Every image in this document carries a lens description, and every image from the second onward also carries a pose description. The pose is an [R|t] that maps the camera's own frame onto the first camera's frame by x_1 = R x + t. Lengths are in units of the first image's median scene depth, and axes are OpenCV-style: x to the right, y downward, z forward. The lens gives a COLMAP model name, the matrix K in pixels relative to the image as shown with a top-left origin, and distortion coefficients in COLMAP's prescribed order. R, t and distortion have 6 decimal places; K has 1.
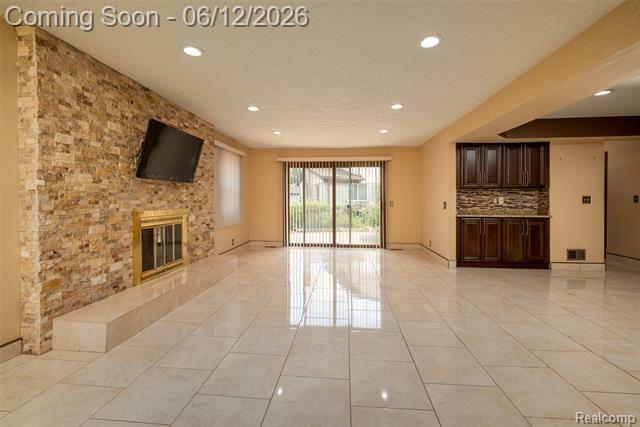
lens RADIAL K [[283.6, 0, 328.1], [0, 283.6, 200.4], [0, 0, 1]] dist [-0.011299, 0.003608]
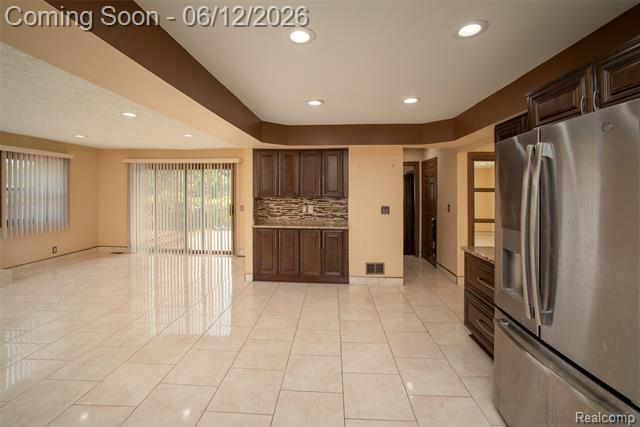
lens RADIAL K [[283.6, 0, 325.0], [0, 283.6, 193.2], [0, 0, 1]] dist [-0.011299, 0.003608]
pose [[0.999764, 0.003630, 0.021395, 0.644164], [-0.003678, 0.999991, 0.002205, -0.055620], [-0.021387, -0.002283, 0.999769, 0.054544]]
